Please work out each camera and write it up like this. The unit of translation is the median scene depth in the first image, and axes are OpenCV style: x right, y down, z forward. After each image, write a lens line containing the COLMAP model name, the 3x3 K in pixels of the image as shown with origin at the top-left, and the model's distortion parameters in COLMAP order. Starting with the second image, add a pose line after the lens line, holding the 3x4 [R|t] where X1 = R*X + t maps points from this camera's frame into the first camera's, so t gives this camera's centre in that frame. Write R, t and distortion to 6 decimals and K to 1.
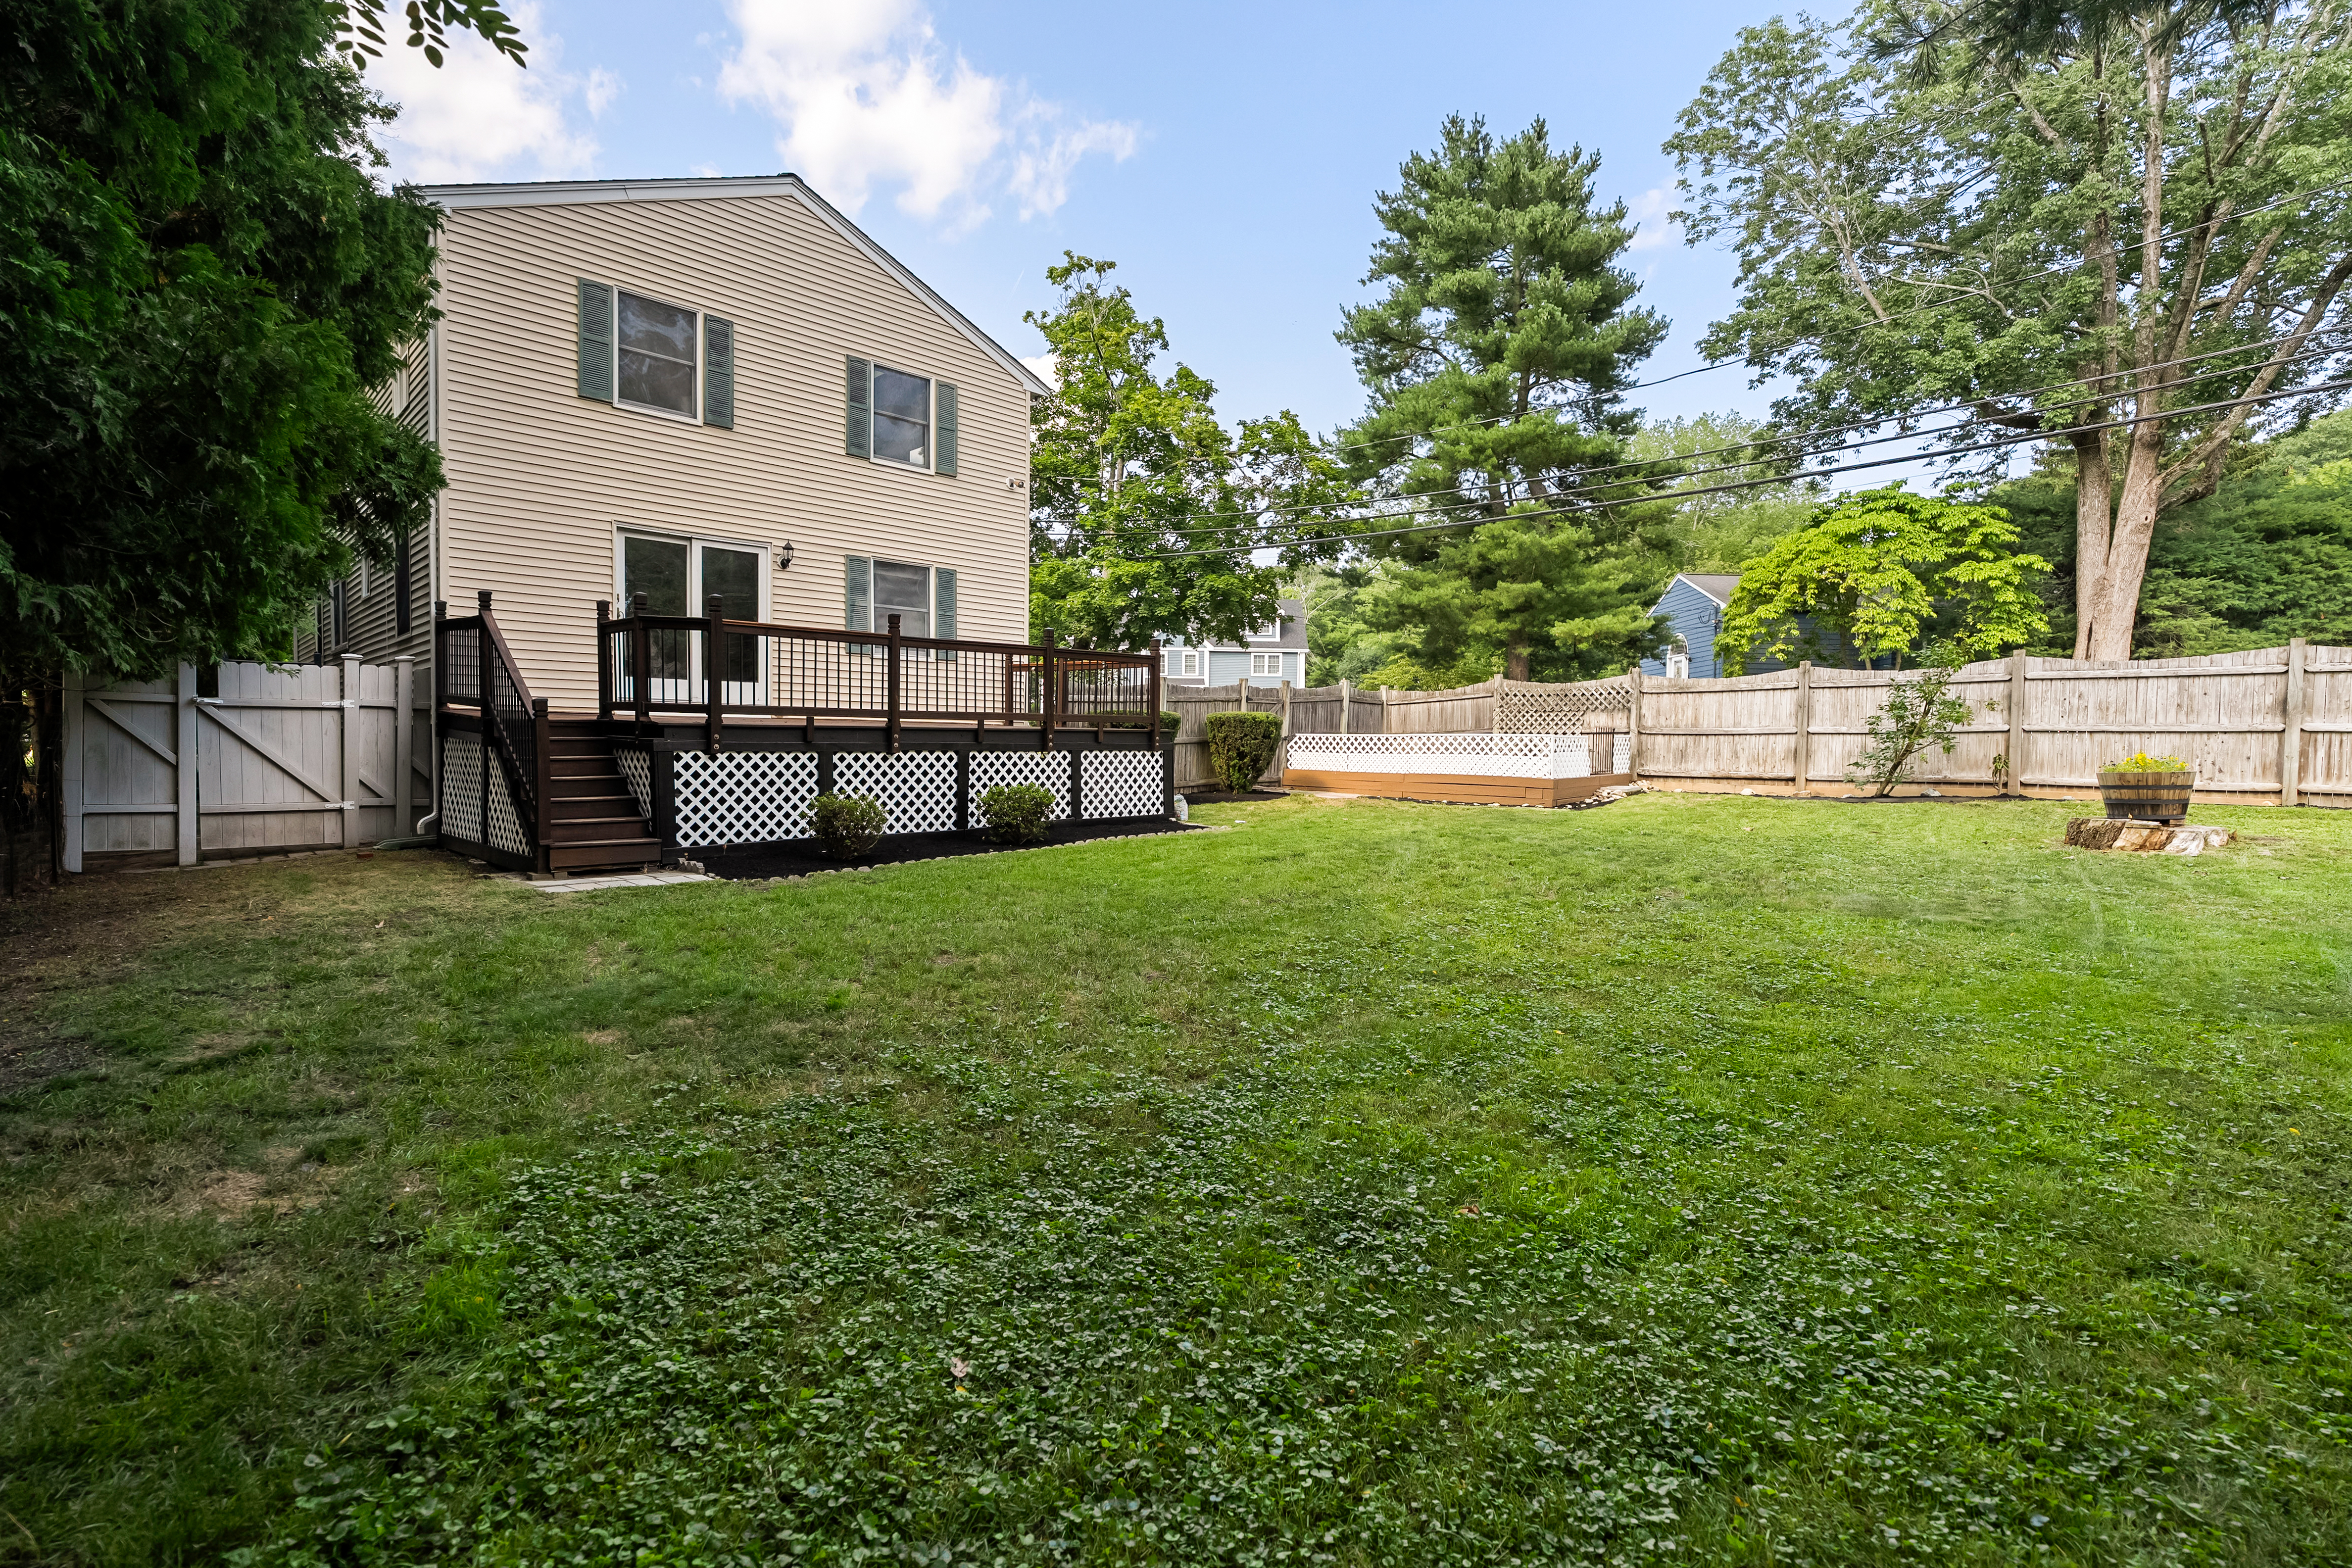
lens RADIAL K [[1081.6, 0, 1176.0], [0, 1081.6, 784.0], [0, 0, 1]] dist [-0.001769, -0.000343]
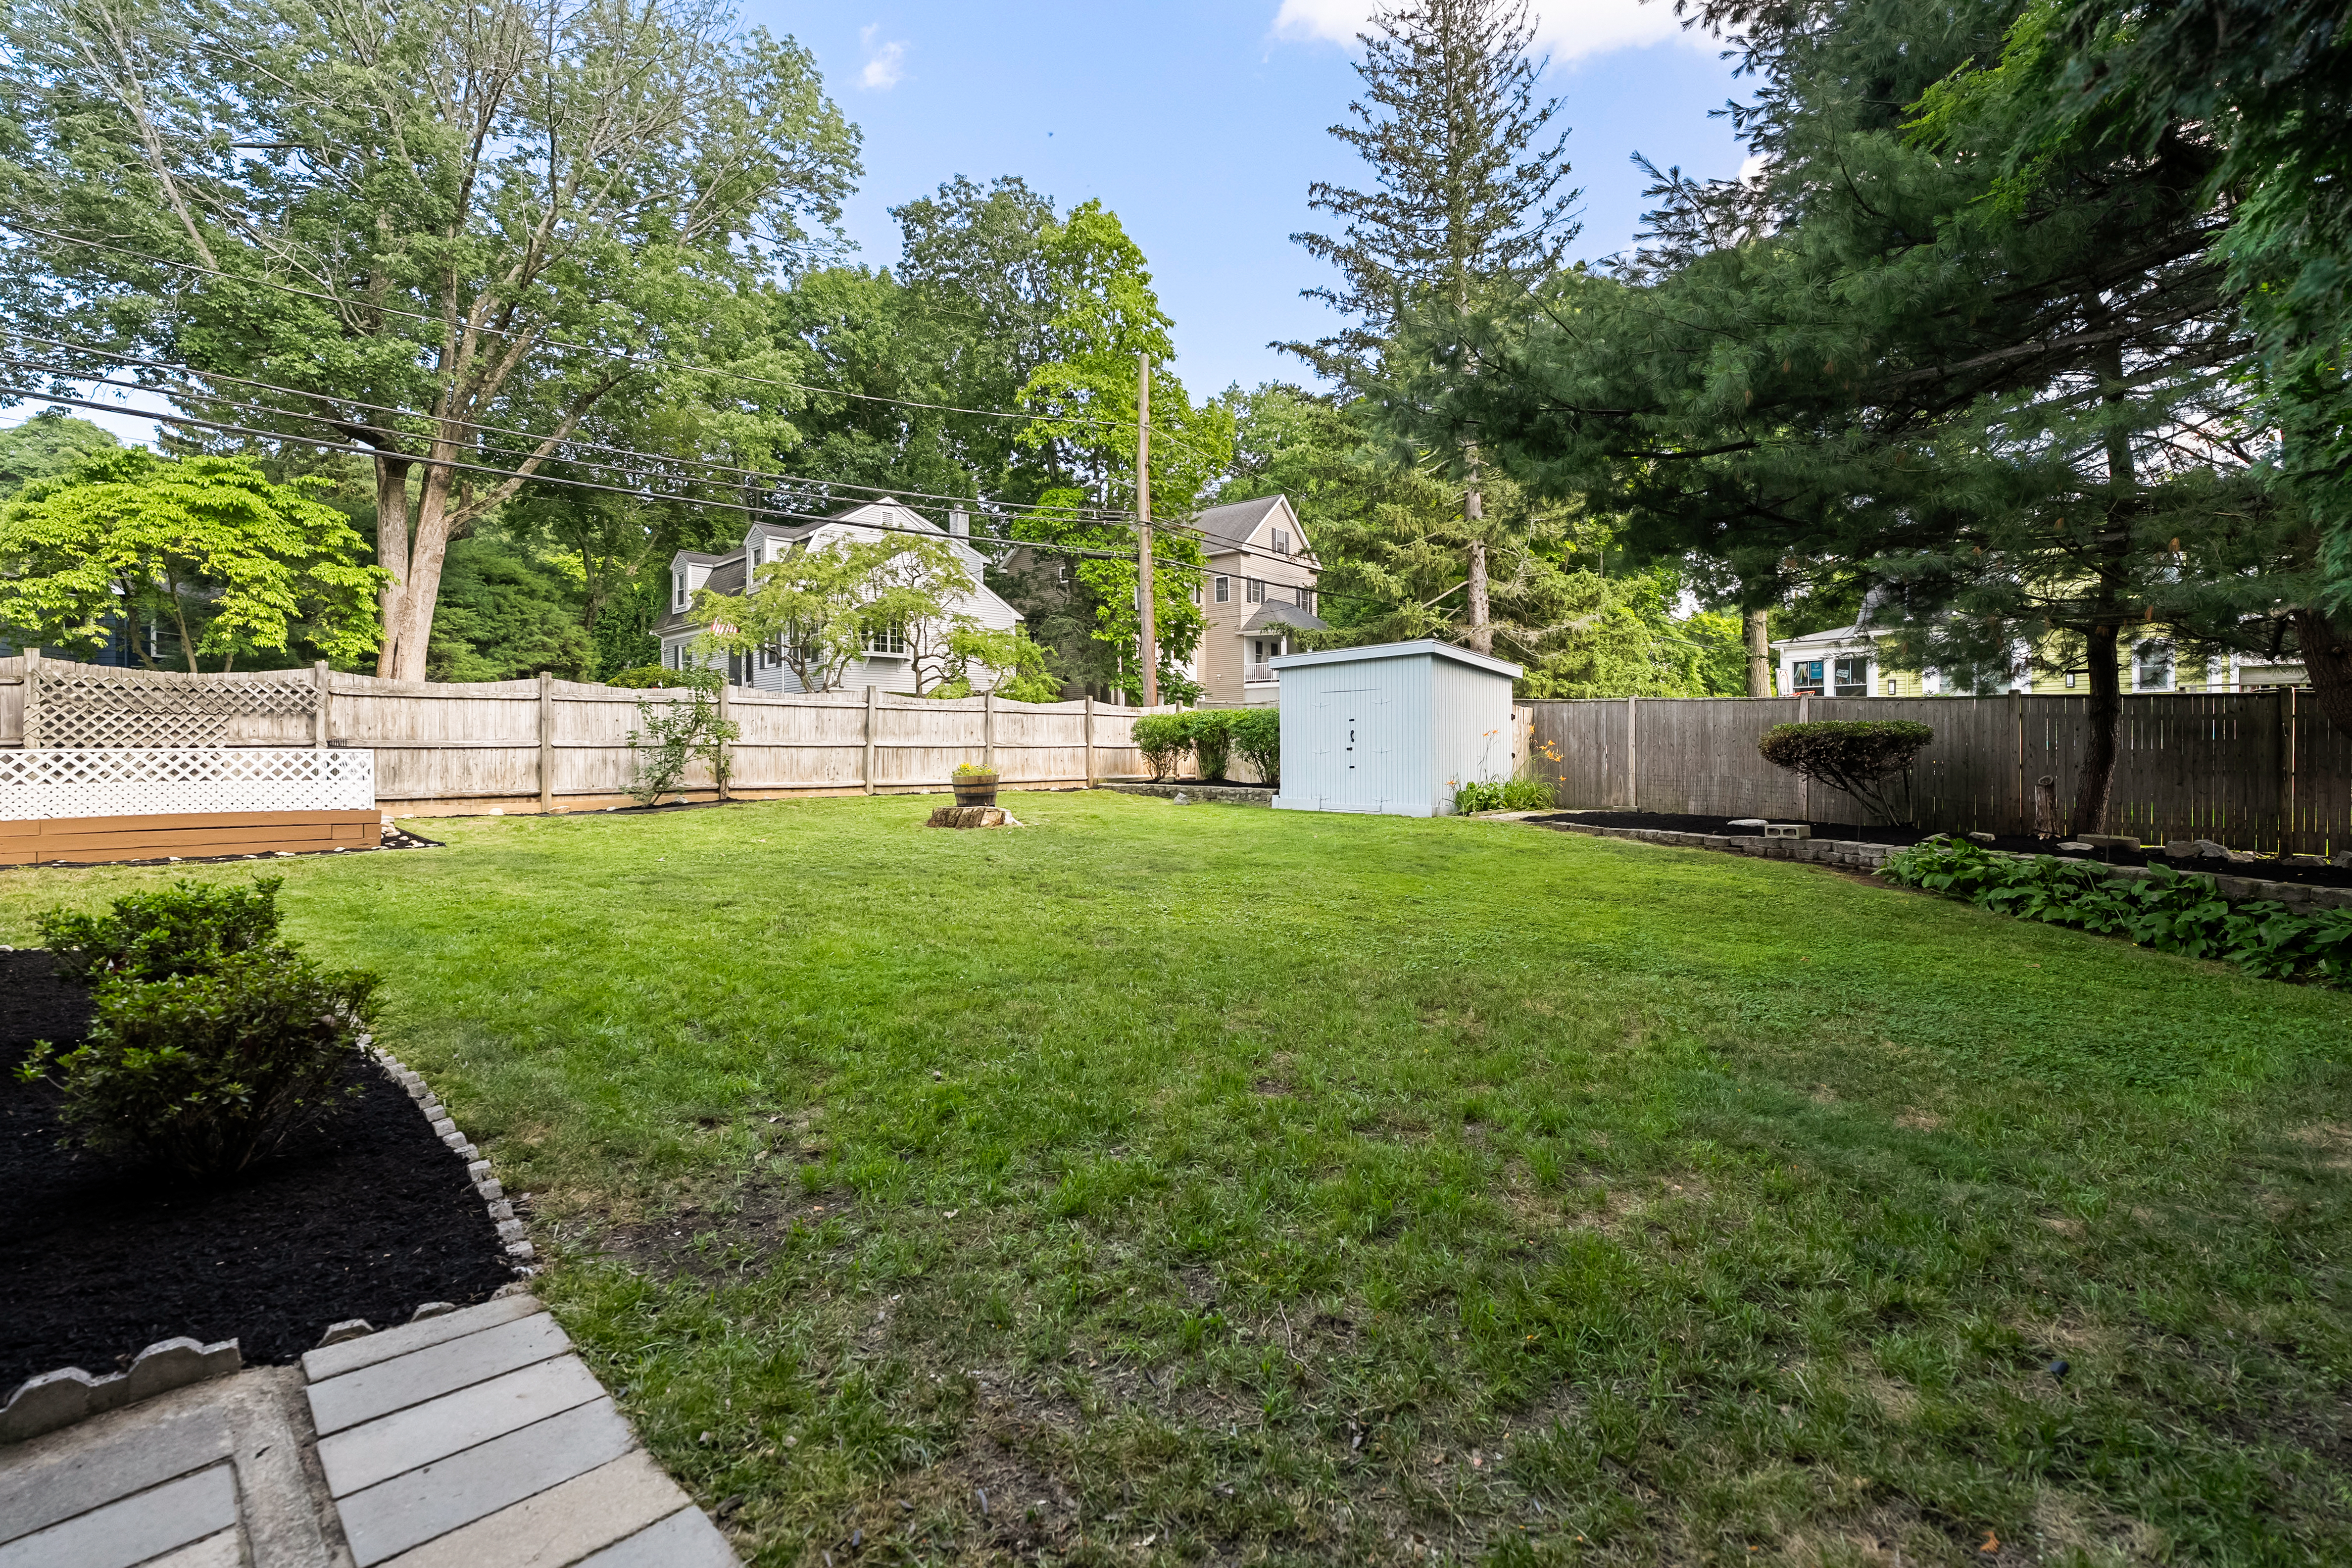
lens RADIAL K [[1074.4, 0, 1182.8], [0, 1074.4, 773.5], [0, 0, 1]] dist [-0.001874, 0.000354]
pose [[0.002472, -0.026657, 0.999642, -0.361158], [0.040379, 0.998832, 0.026535, -0.024594], [-0.999181, 0.040299, 0.003545, 0.415450]]
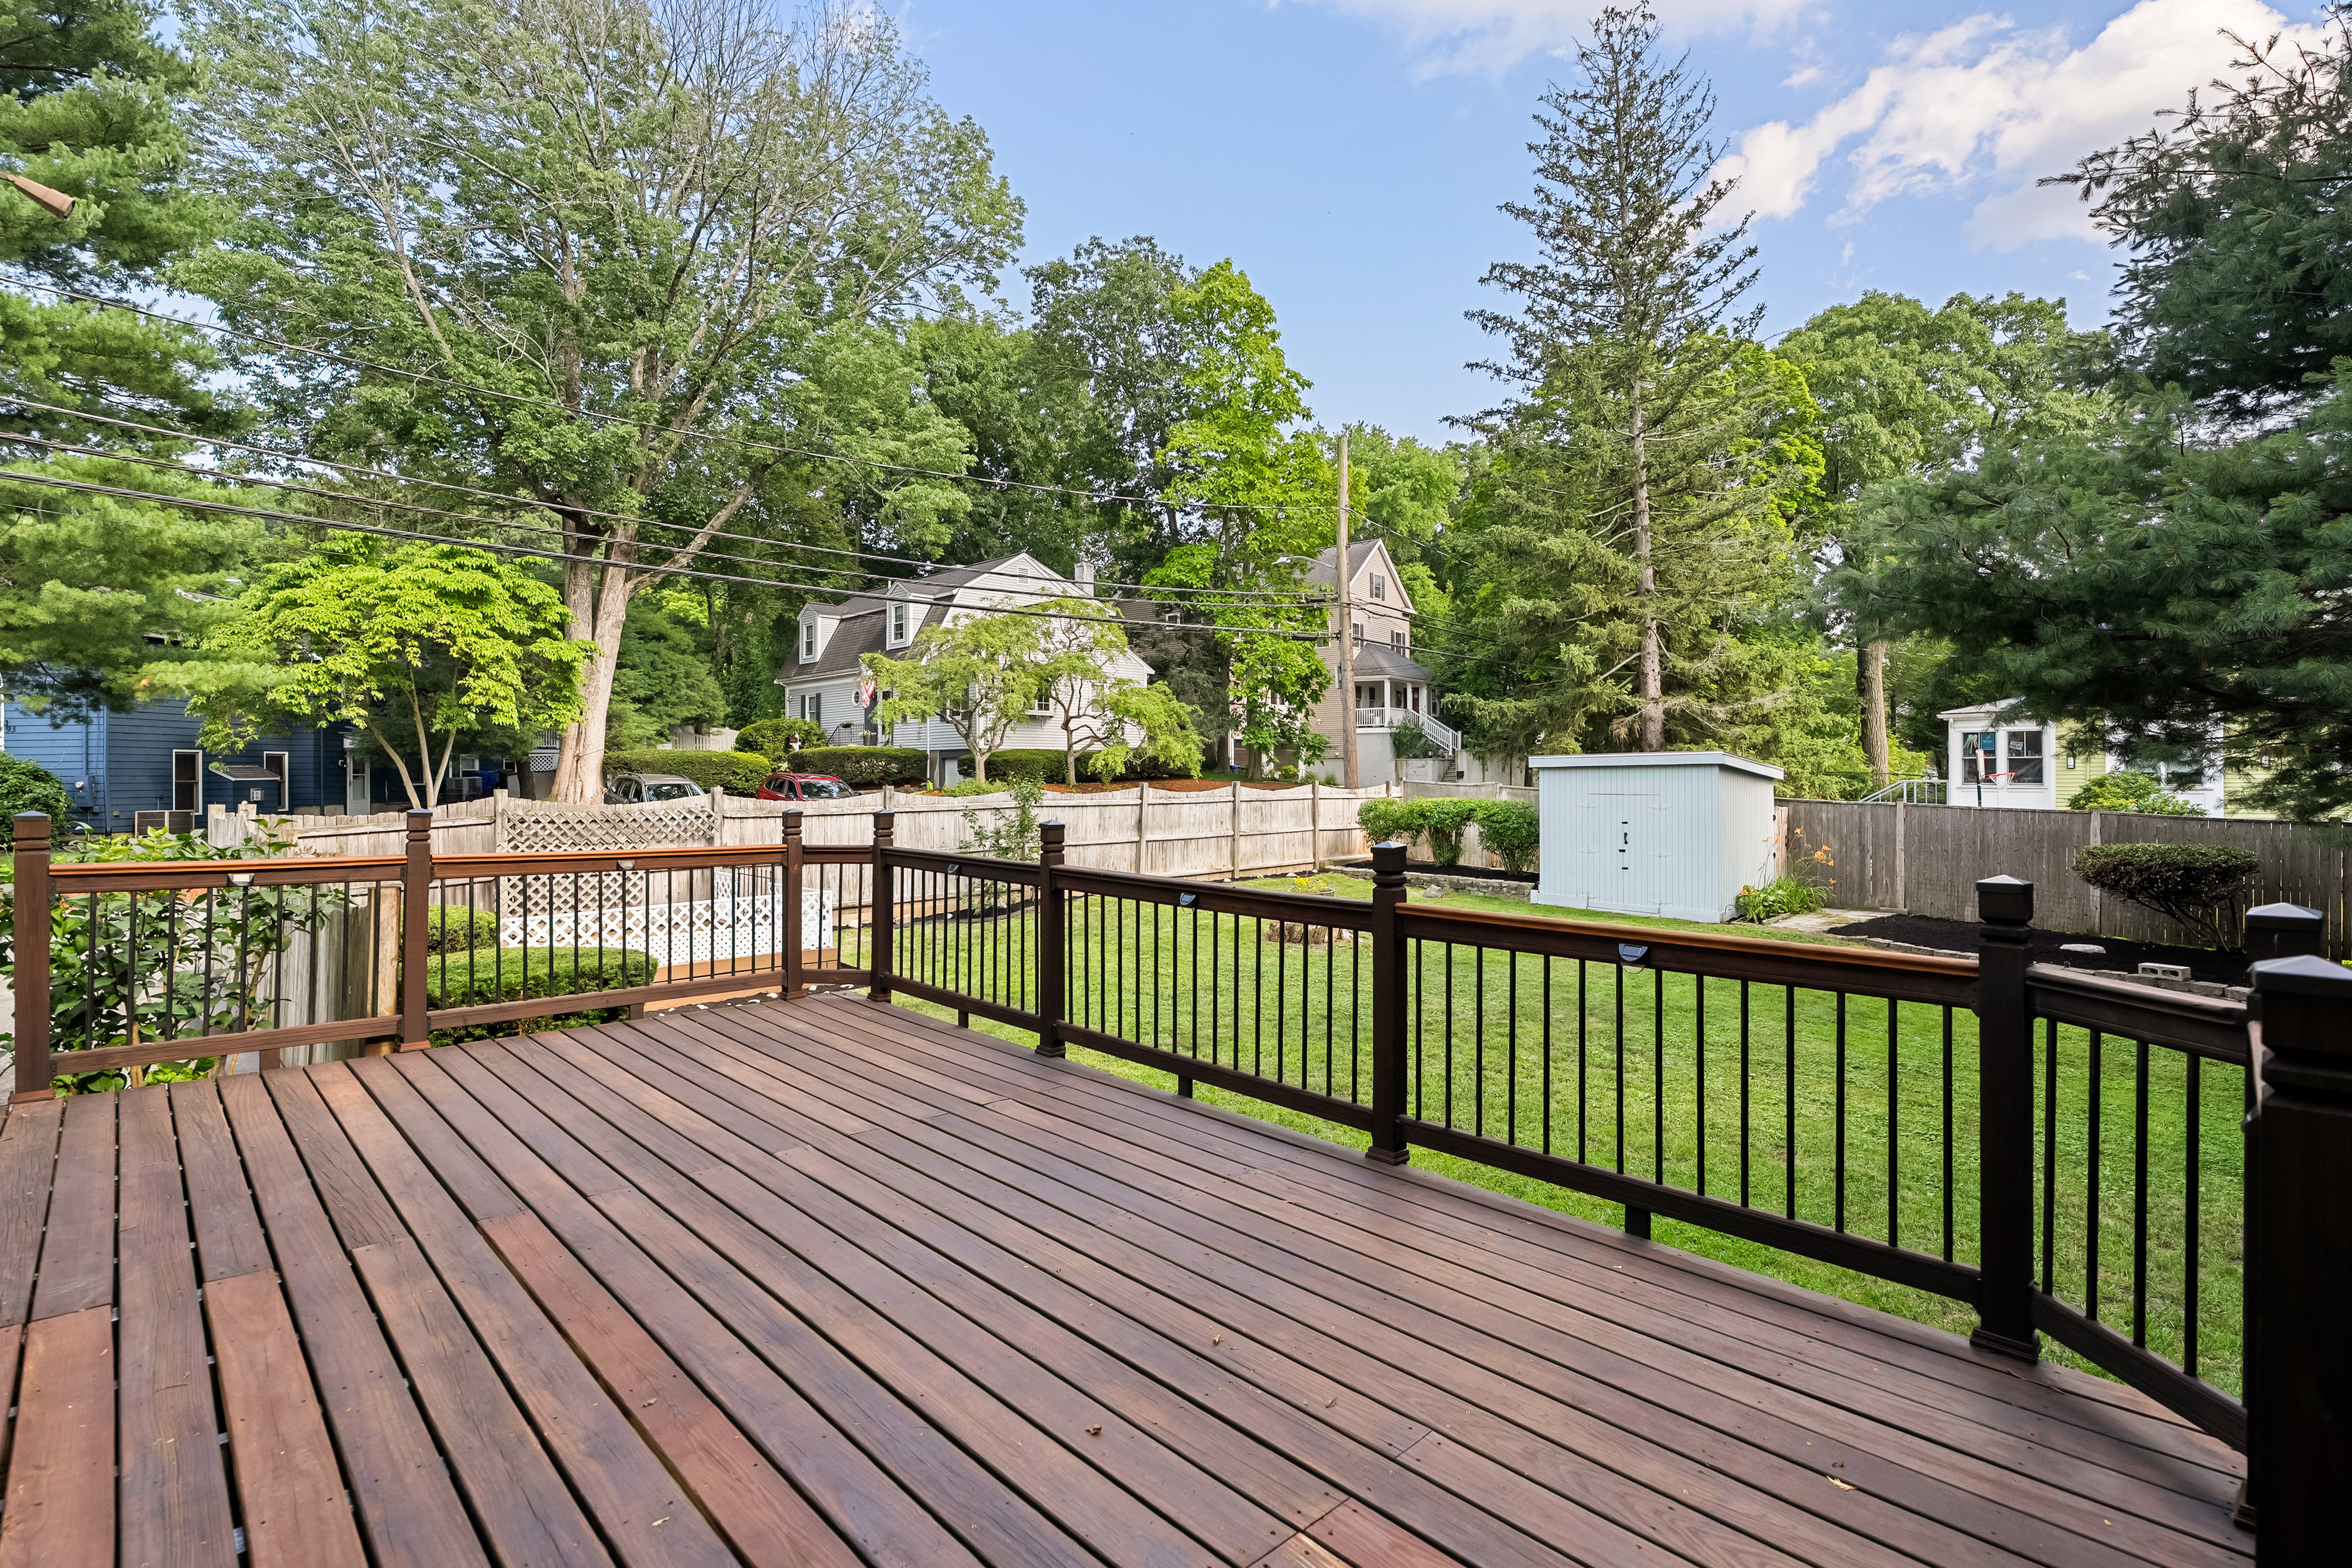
lens RADIAL K [[1081.6, 0, 1176.0], [0, 1081.6, 784.0], [0, 0, 1]] dist [-0.001769, -0.000343]
pose [[0.019449, -0.022269, 0.999563, -0.406729], [0.036596, 0.999098, 0.021547, -0.121787], [-0.999141, 0.036161, 0.020246, 0.682308]]
